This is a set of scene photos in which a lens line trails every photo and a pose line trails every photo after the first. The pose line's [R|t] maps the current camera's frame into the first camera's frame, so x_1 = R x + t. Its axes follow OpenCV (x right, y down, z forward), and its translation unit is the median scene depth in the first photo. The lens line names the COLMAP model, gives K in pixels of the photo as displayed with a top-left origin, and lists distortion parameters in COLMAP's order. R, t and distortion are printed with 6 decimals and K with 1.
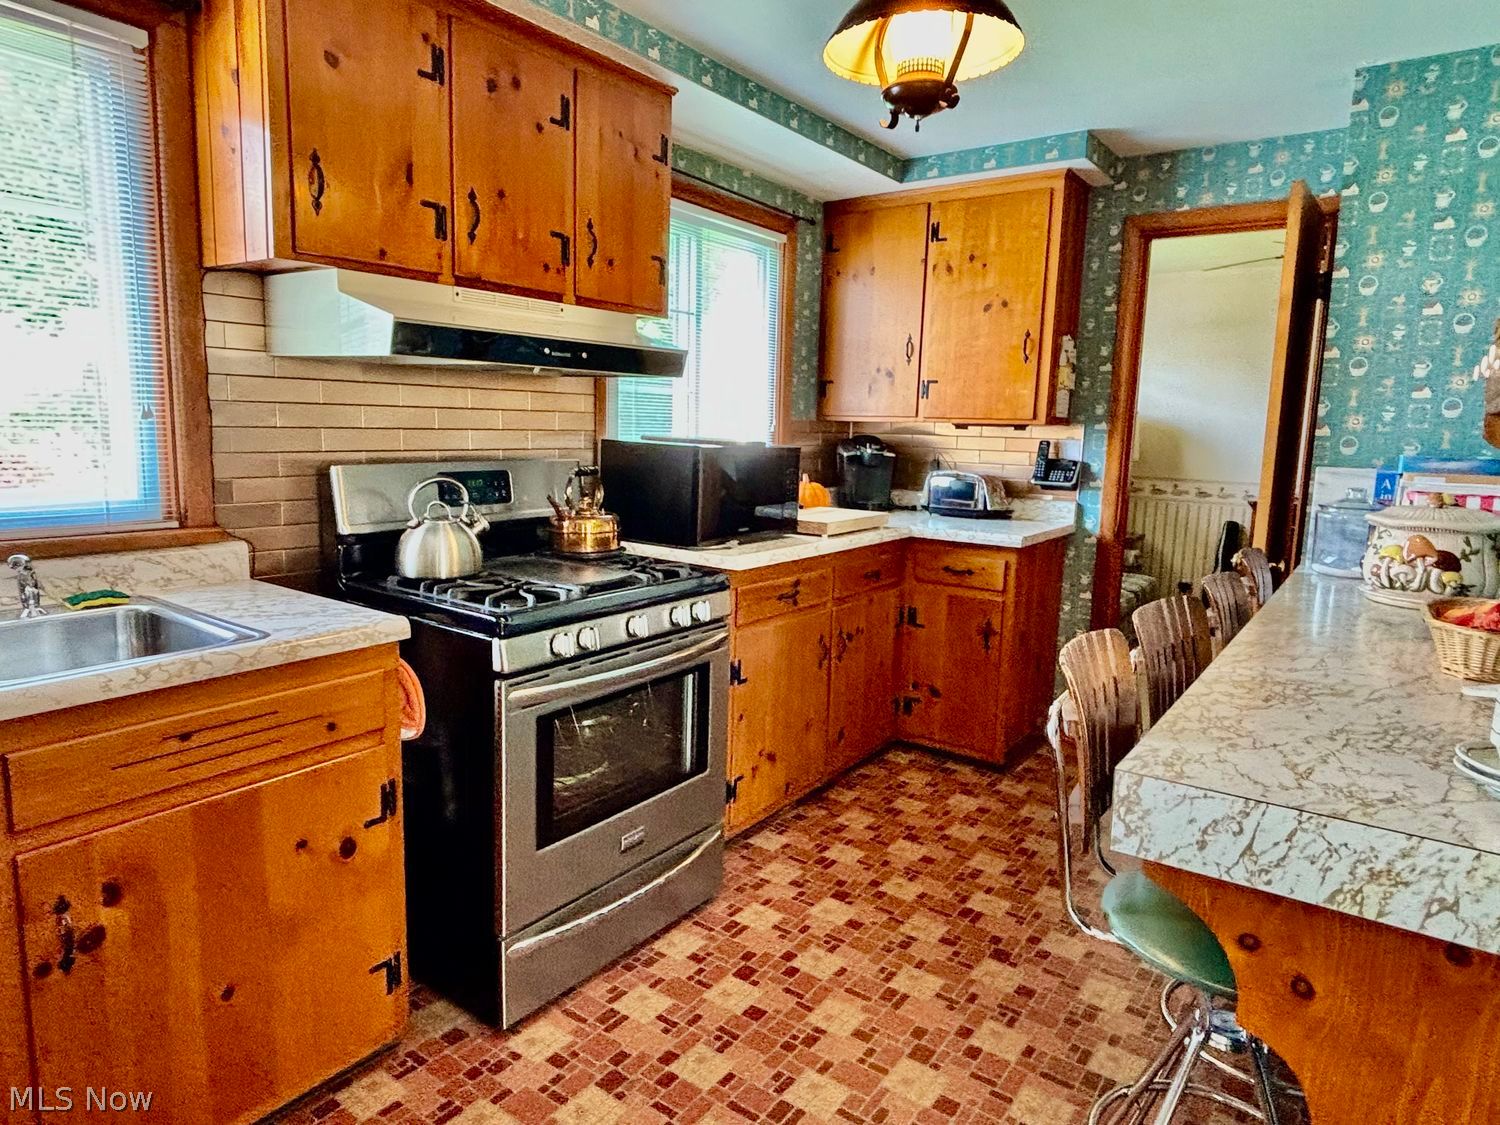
lens RADIAL K [[916.7, 0, 721.4], [0, 916.7, 556.4], [0, 0, 1]] dist [0.000859, -0.001626]
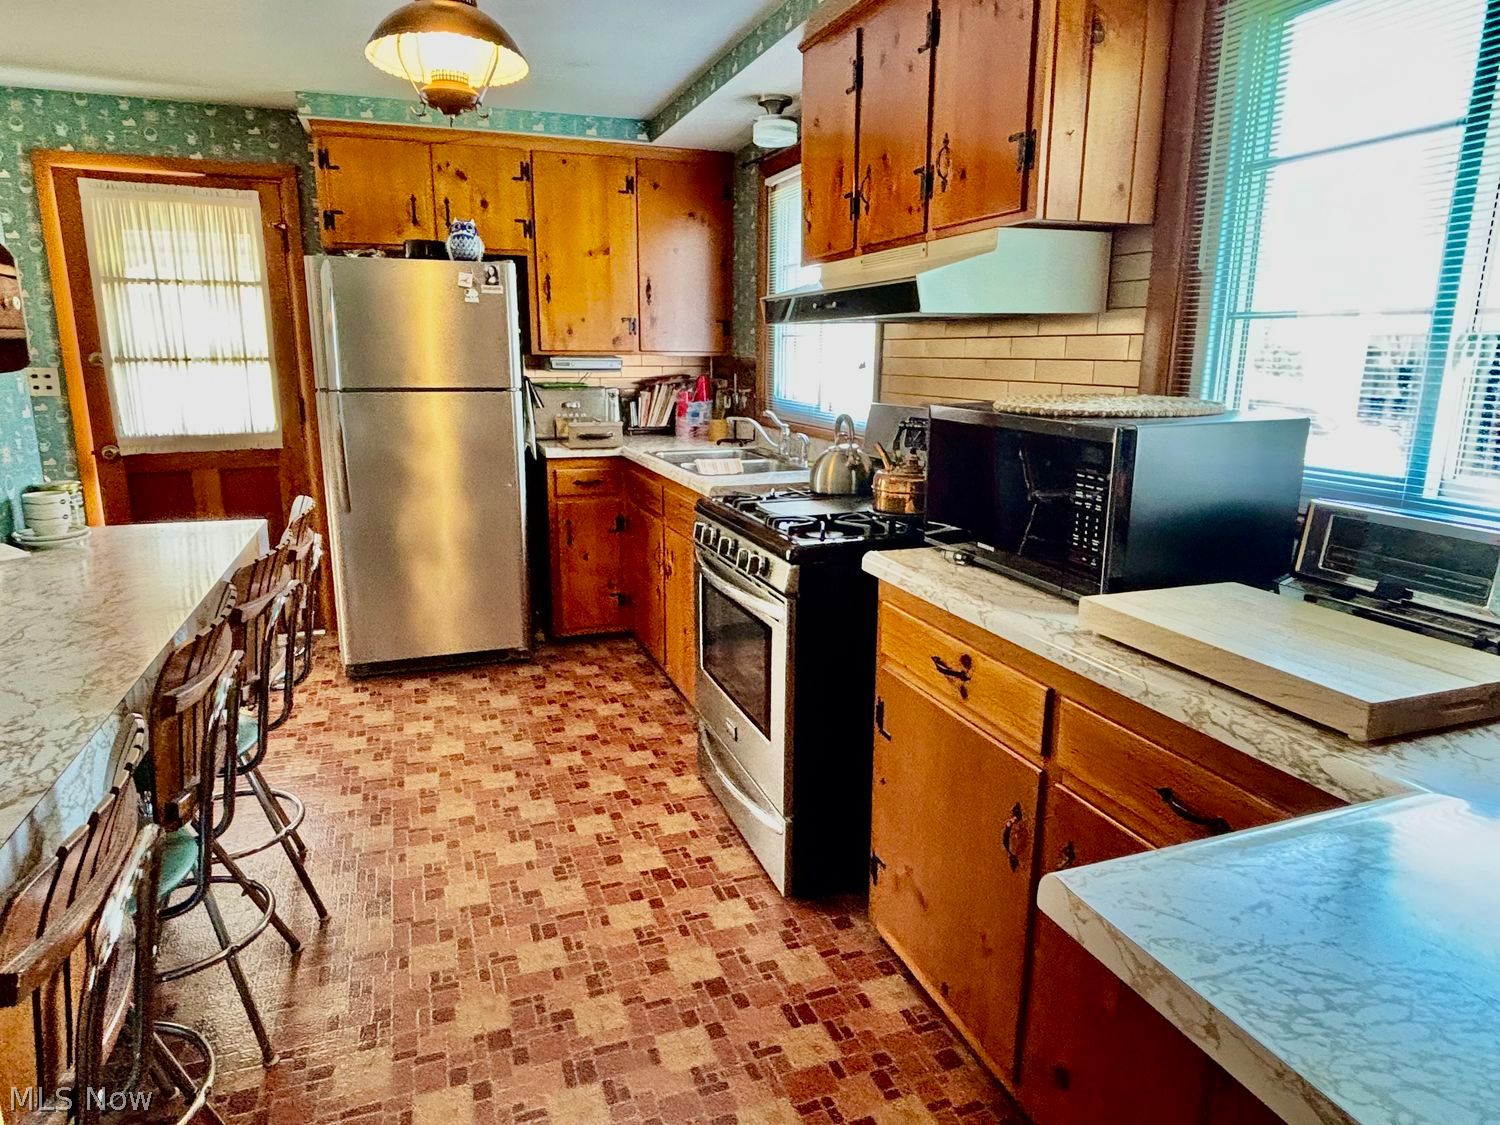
lens RADIAL K [[916.7, 0, 736.5], [0, 916.7, 542.2], [0, 0, 1]] dist [0.000859, -0.001626]
pose [[-0.542963, 0.154228, -0.825473, 0.796221], [-0.148766, 0.949777, 0.275305, -0.226419], [0.826474, 0.272282, -0.492750, 1.471195]]
